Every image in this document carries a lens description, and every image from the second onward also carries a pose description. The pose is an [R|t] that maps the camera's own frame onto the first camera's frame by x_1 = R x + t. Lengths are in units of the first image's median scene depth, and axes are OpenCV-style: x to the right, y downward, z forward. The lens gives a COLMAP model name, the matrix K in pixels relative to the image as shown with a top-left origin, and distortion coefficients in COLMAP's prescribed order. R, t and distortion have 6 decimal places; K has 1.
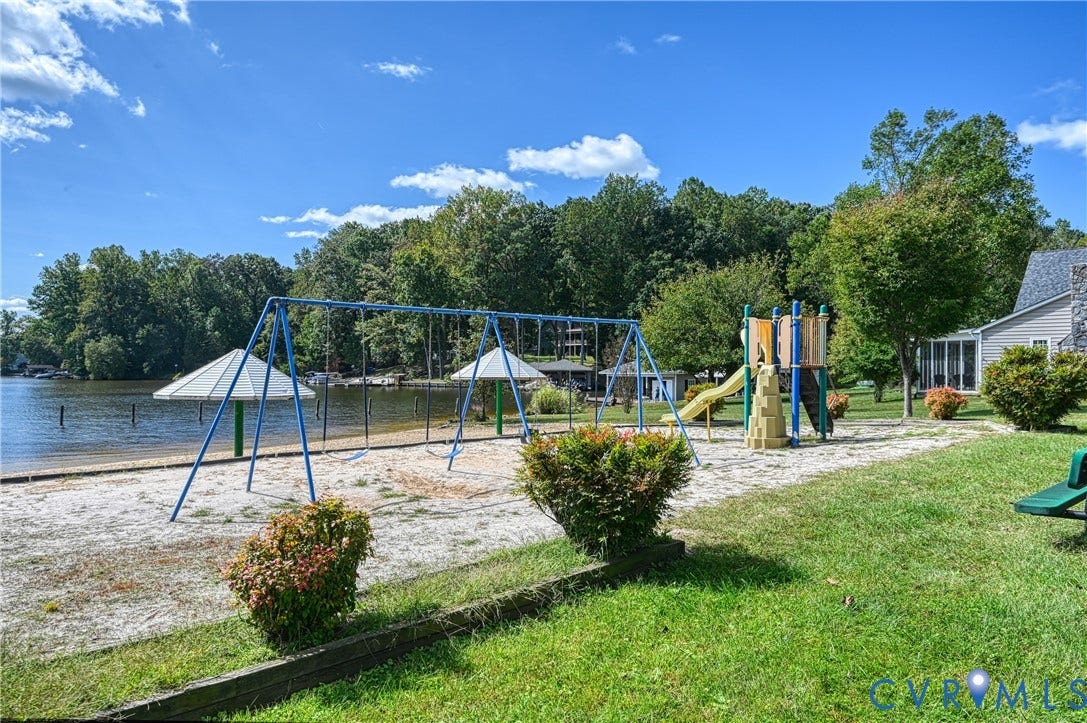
lens RADIAL K [[702.2, 0, 545.7], [0, 702.2, 366.0], [0, 0, 1]] dist [-0.002766, -0.003663]
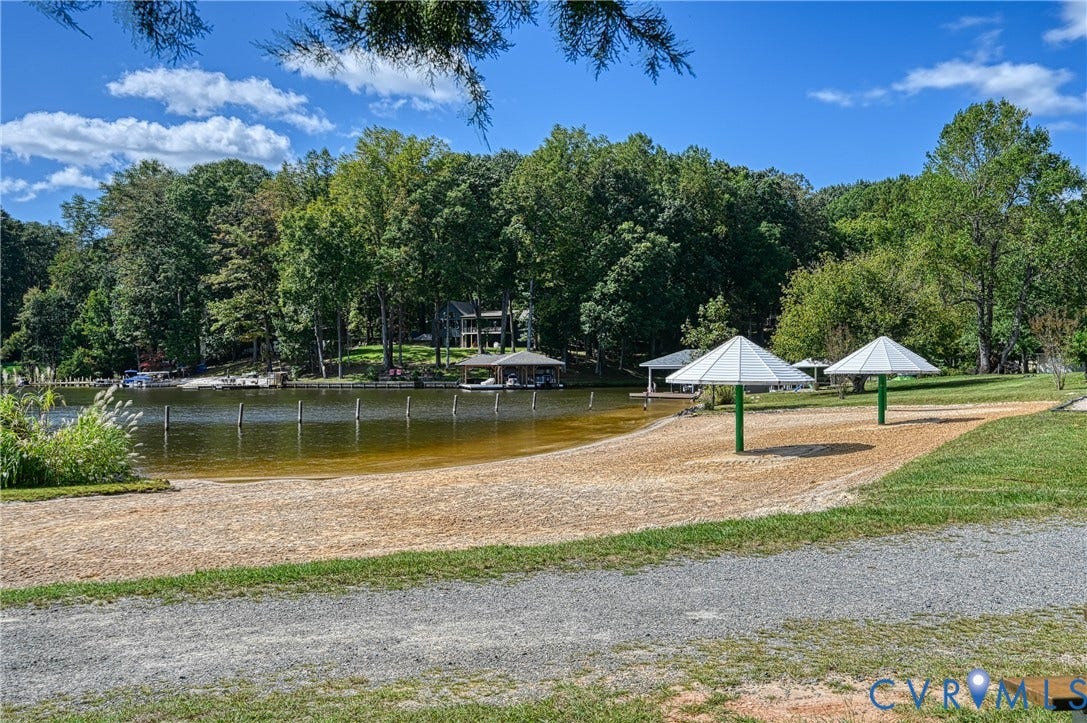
lens RADIAL K [[969.4, 0, 543.5], [0, 969.4, 361.5], [0, 0, 1]] dist [-0.001640, 0.004381]
pose [[0.964165, -0.007300, 0.265203, -0.236293], [0.007592, 0.999971, -0.000076, 0.002786], [-0.265195, 0.002086, 0.964193, -0.090629]]
